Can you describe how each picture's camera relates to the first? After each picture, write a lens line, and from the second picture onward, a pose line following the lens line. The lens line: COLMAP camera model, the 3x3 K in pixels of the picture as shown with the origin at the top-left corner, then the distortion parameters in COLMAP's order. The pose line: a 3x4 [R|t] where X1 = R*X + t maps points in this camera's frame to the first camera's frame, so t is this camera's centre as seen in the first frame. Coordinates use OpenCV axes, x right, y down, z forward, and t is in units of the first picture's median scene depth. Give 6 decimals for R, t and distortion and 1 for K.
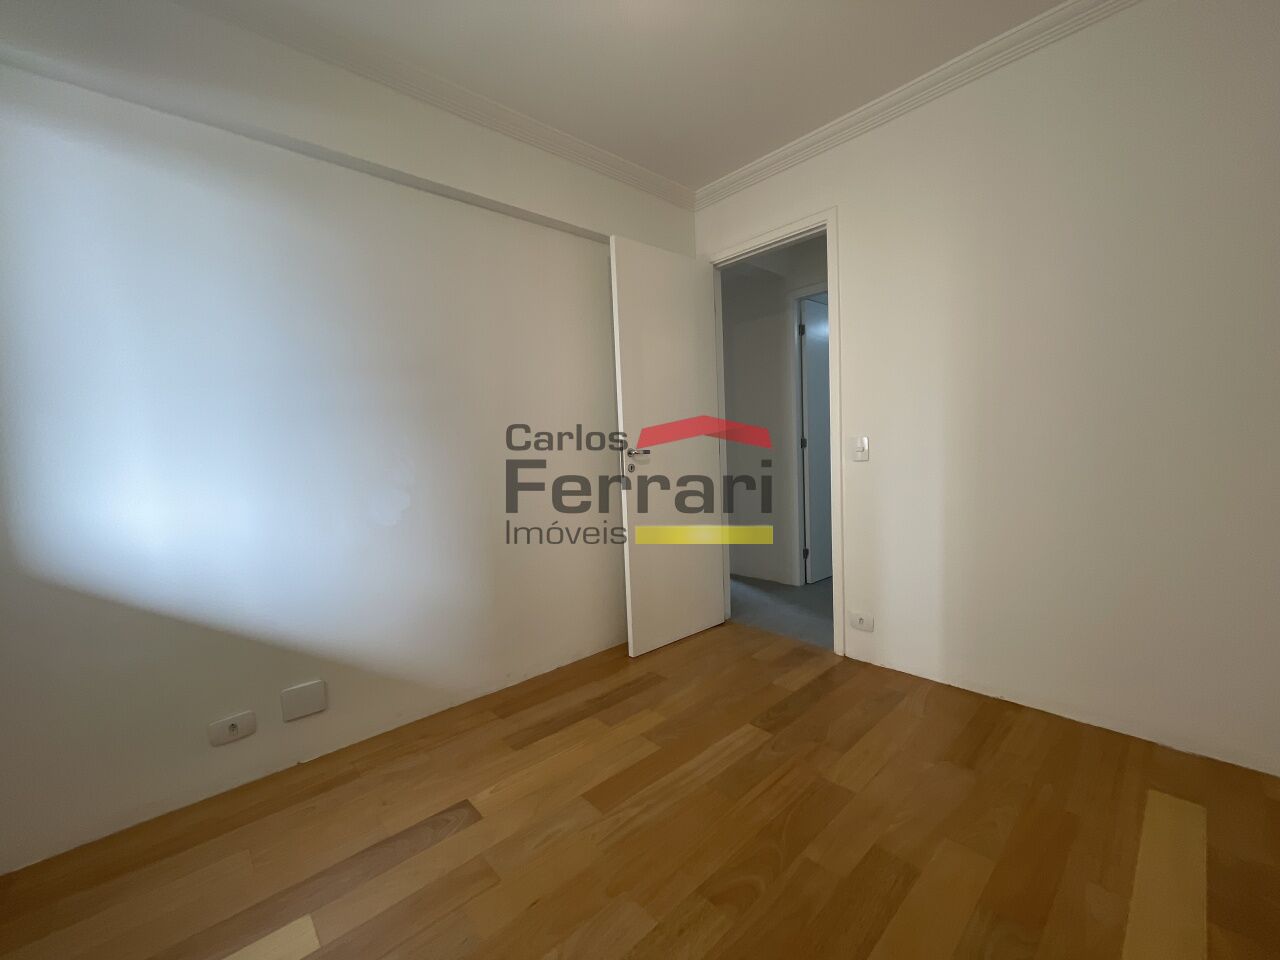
lens RADIAL K [[515.7, 0, 637.1], [0, 515.7, 470.8], [0, 0, 1]] dist [-0.007763, 0.001391]
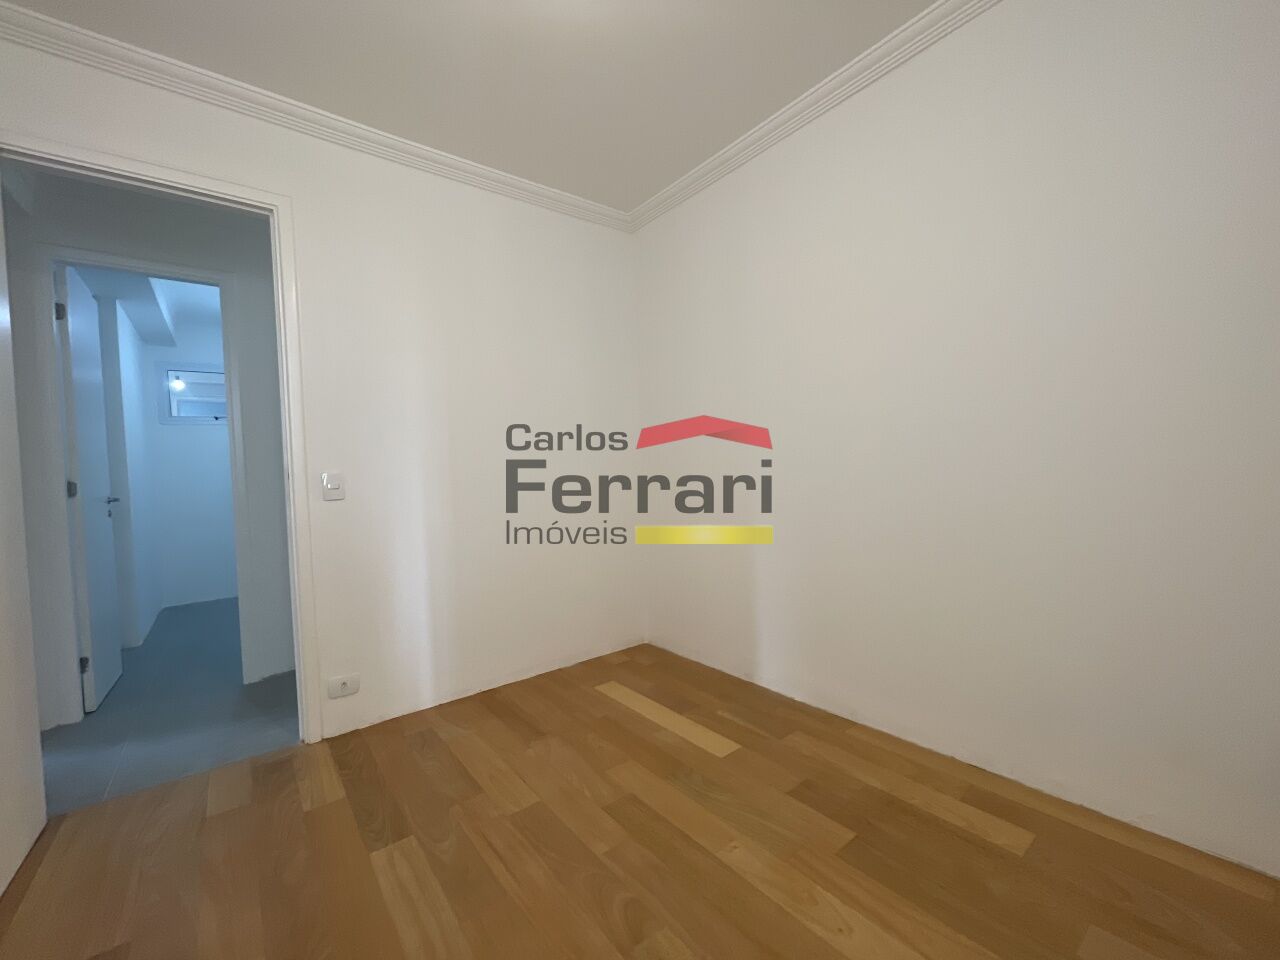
lens RADIAL K [[515.7, 0, 638.2], [0, 515.7, 491.4], [0, 0, 1]] dist [-0.007763, 0.001391]
pose [[0.064223, 0.004687, 0.997925, -0.527528], [0.077778, 0.996924, -0.009688, 0.020766], [-0.994900, 0.078239, 0.063661, 0.587382]]
